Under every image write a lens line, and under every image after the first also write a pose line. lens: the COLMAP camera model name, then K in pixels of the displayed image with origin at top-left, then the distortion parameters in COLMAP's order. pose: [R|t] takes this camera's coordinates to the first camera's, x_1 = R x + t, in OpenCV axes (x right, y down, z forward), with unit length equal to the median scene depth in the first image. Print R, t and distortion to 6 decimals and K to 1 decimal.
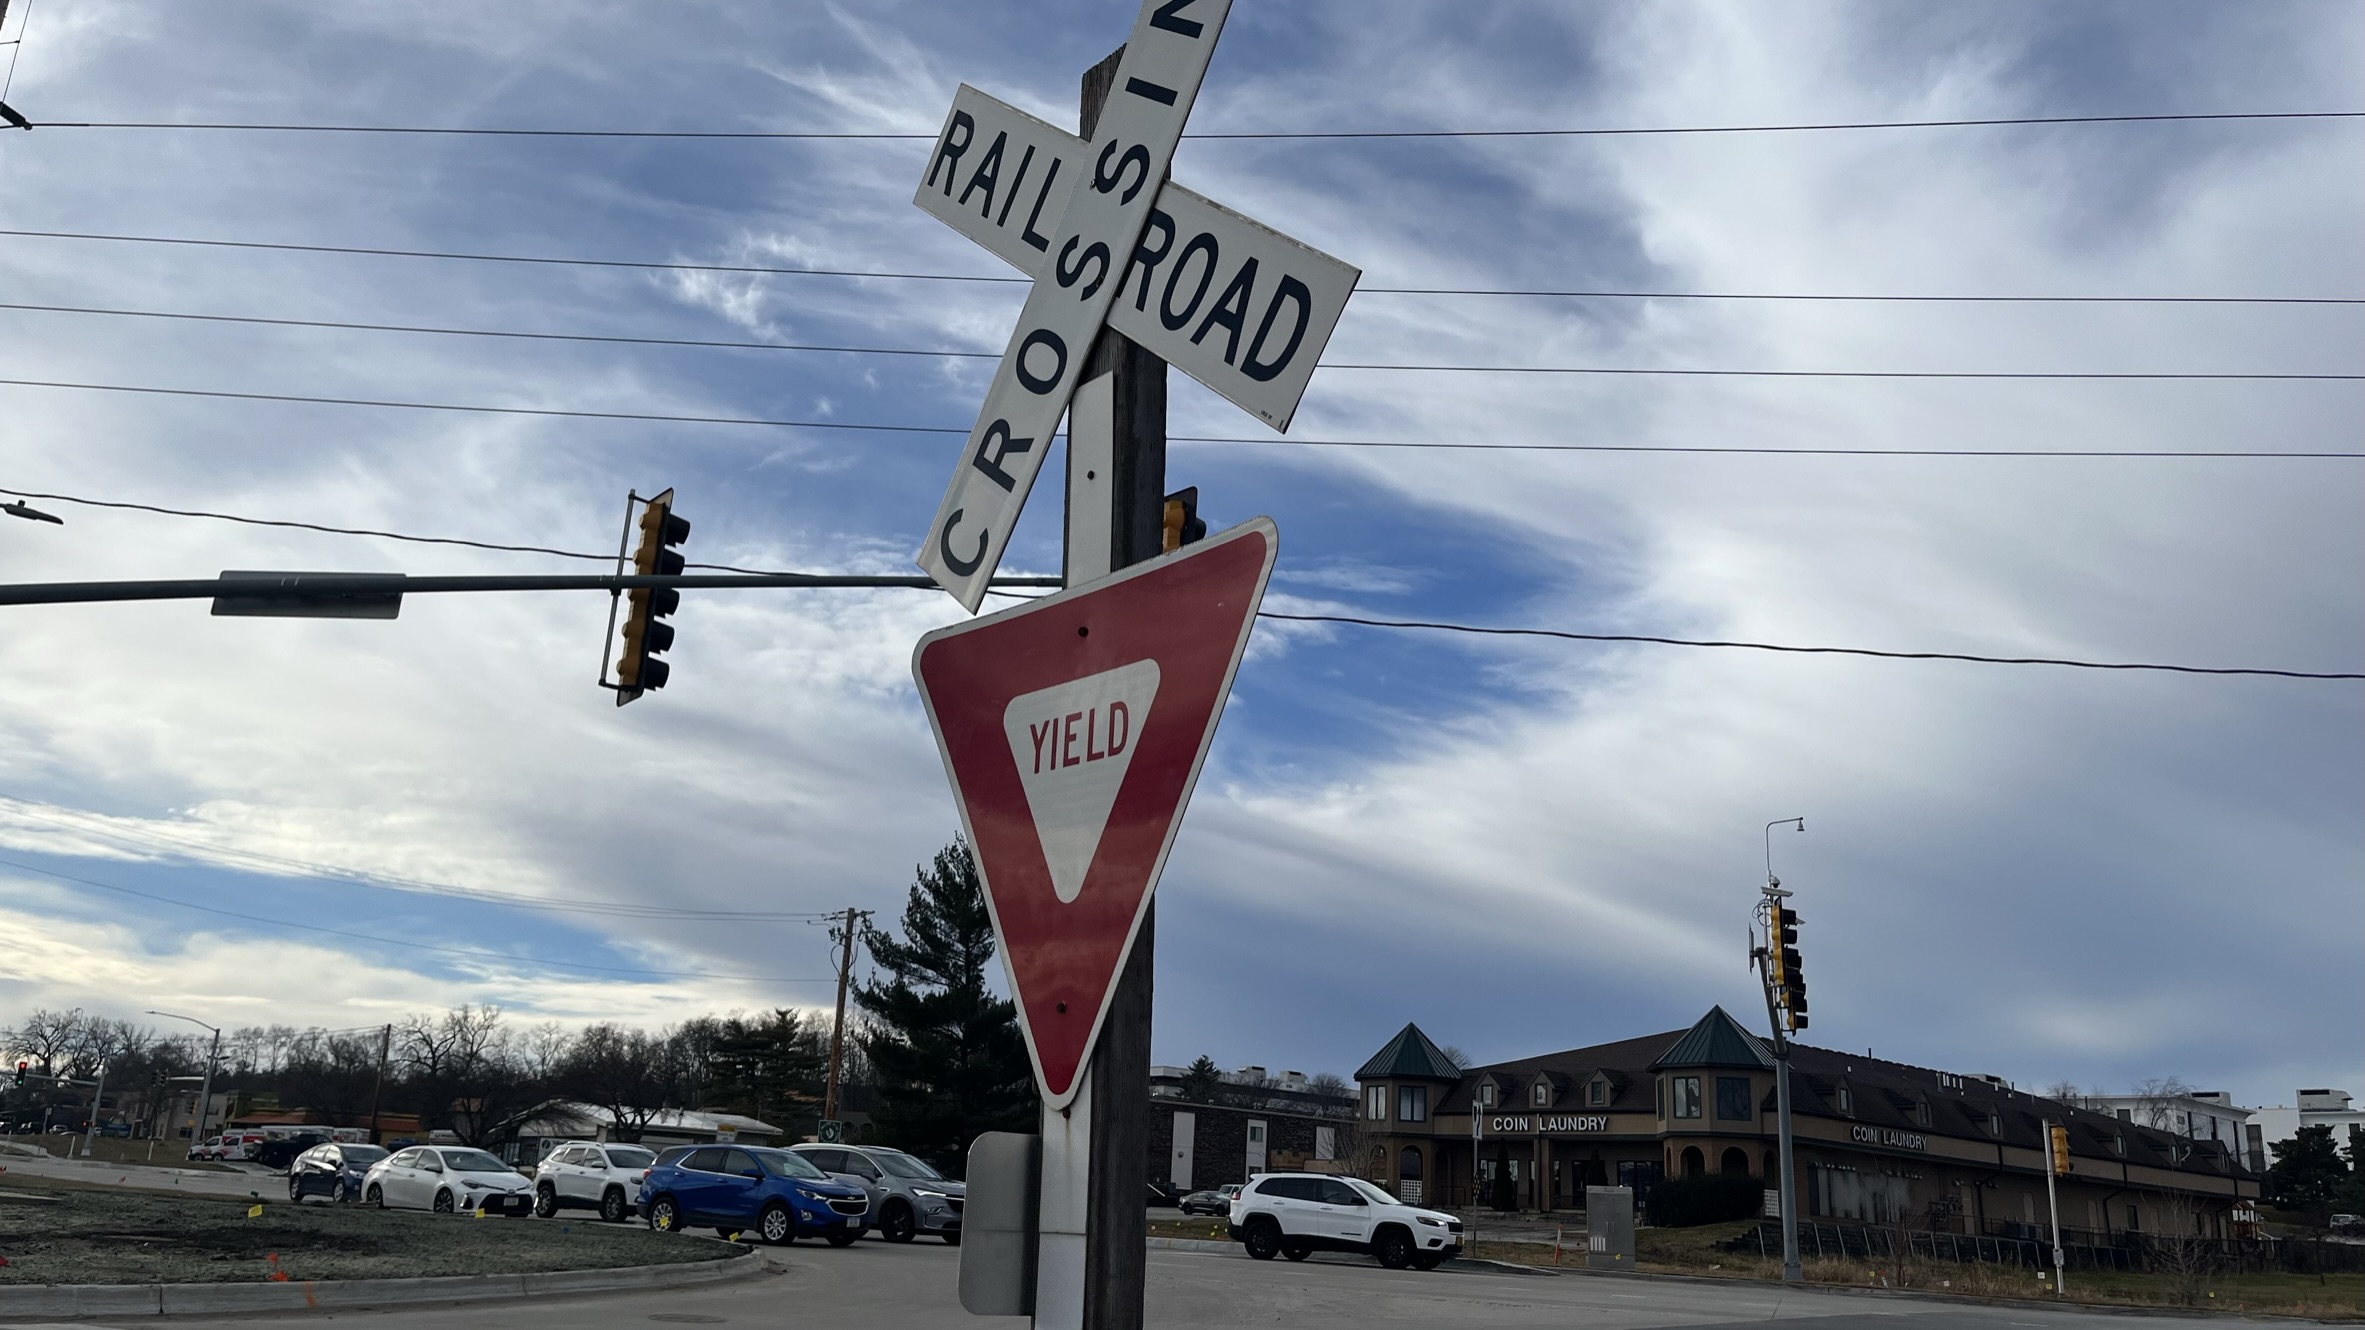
lens RADIAL K [[1860.5, 0, 1182.5], [0, 1860.5, 665.0], [0, 0, 1]] dist [0.013714, -0.011395]
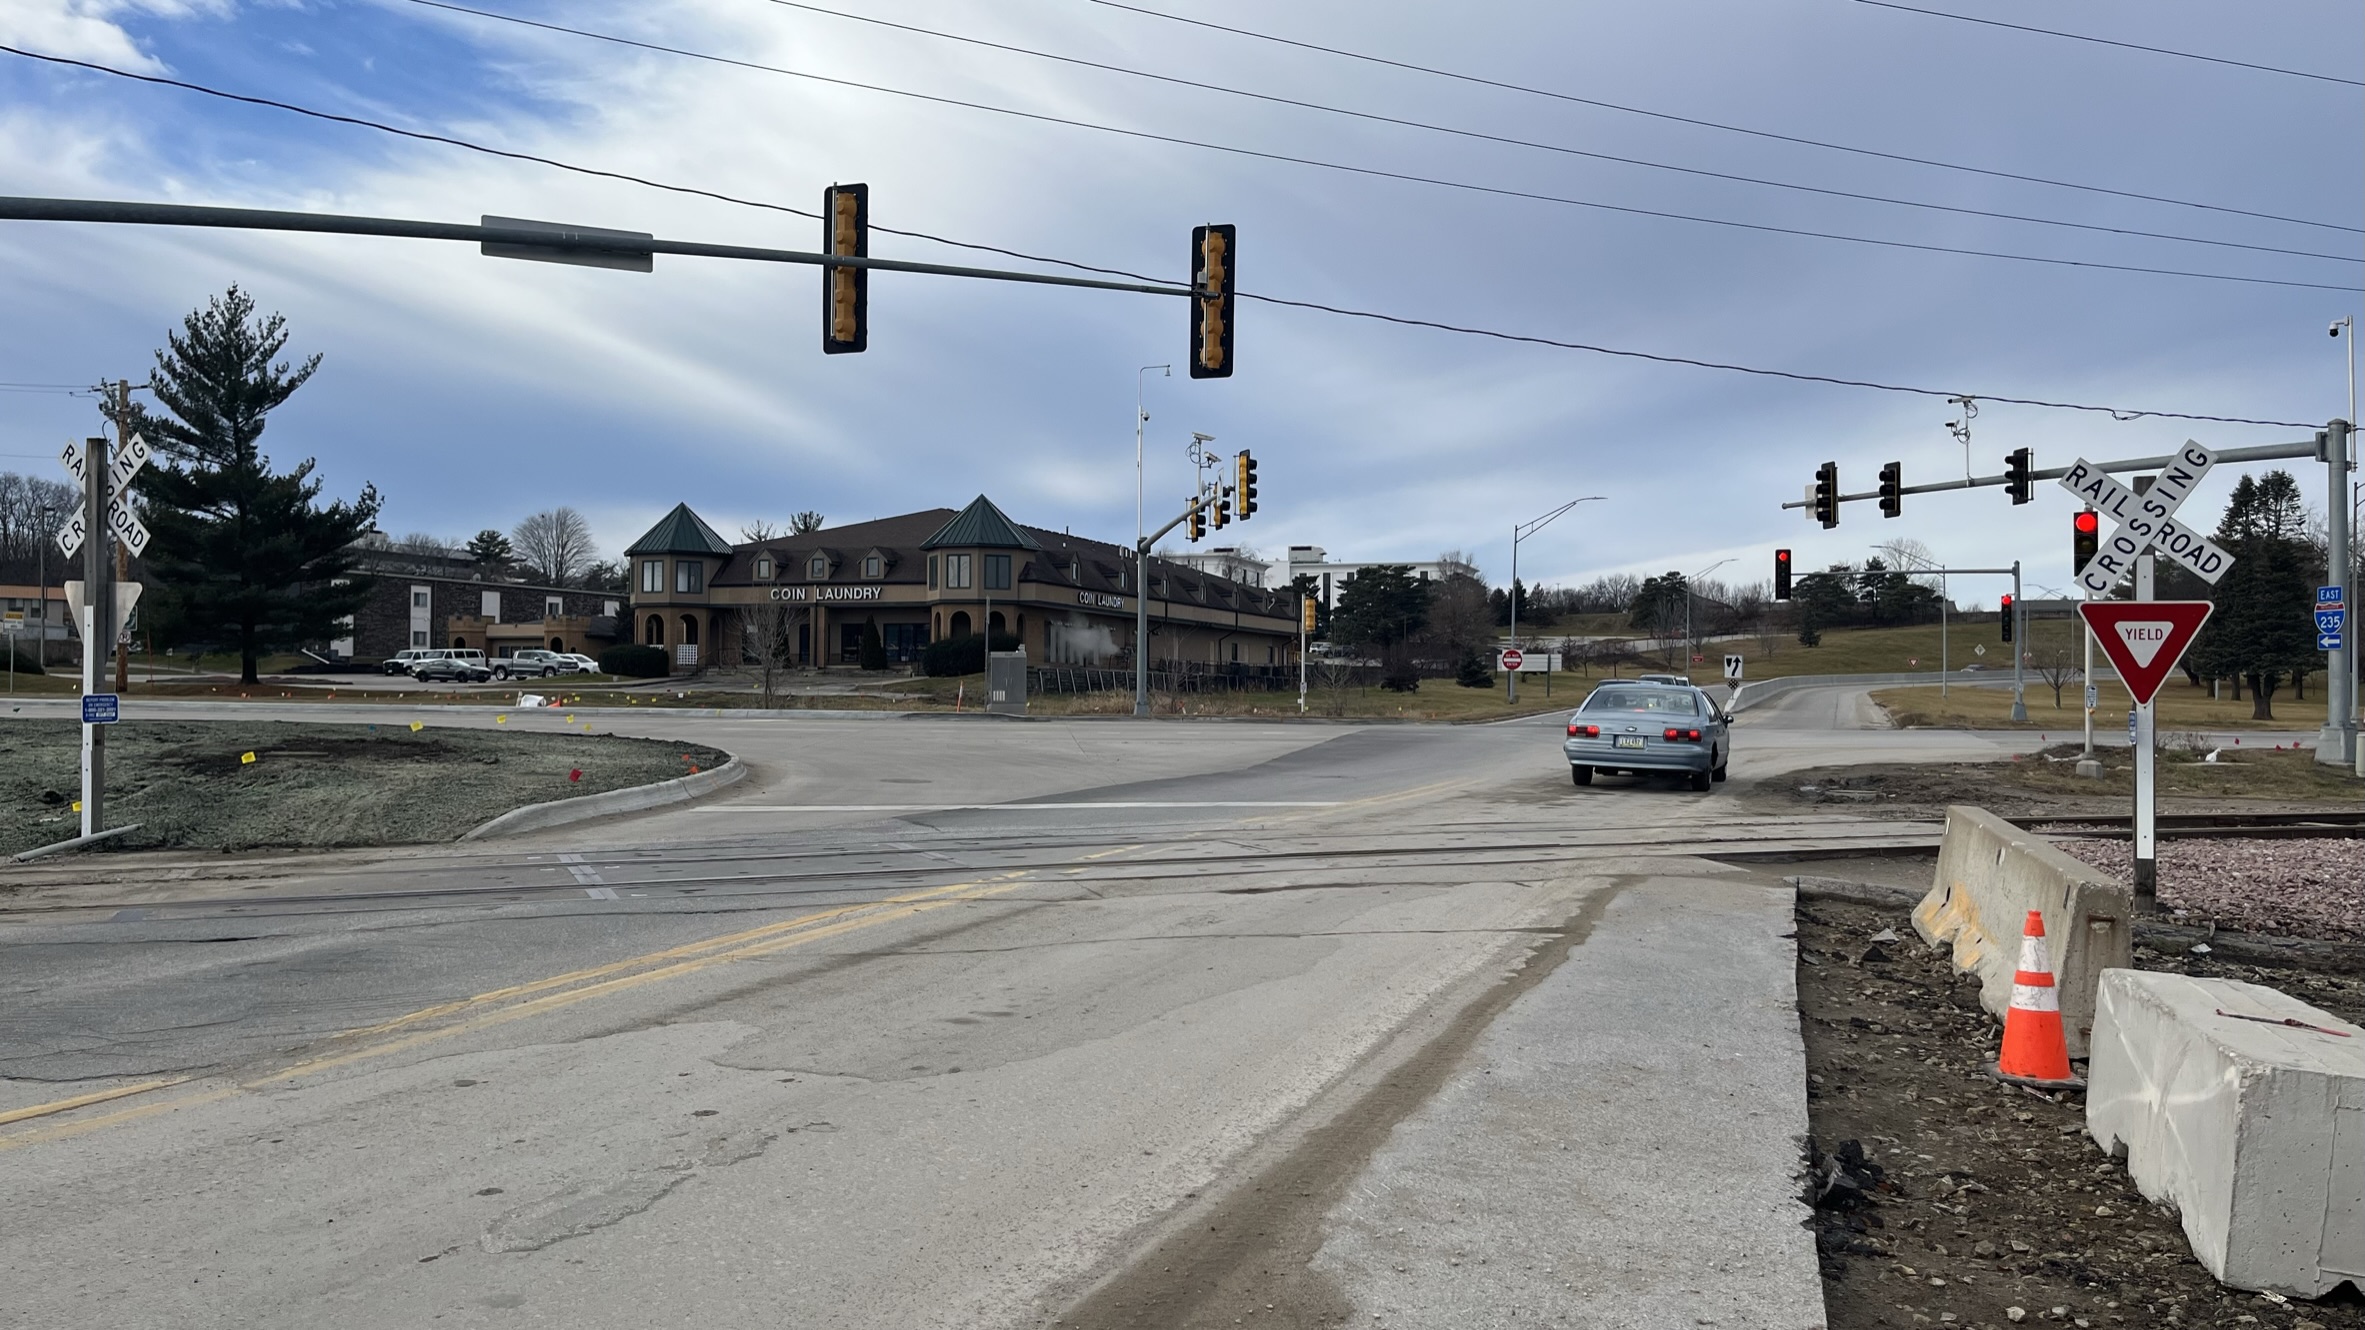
lens RADIAL K [[1985.9, 0, 1184.7], [0, 1985.9, 672.3], [0, 0, 1]] dist [0.041668, 0.004360]
pose [[0.845428, -0.042263, 0.532414, -0.275523], [-0.116758, 0.958127, 0.261457, -0.052283], [-0.521170, -0.283206, 0.805094, -0.108462]]
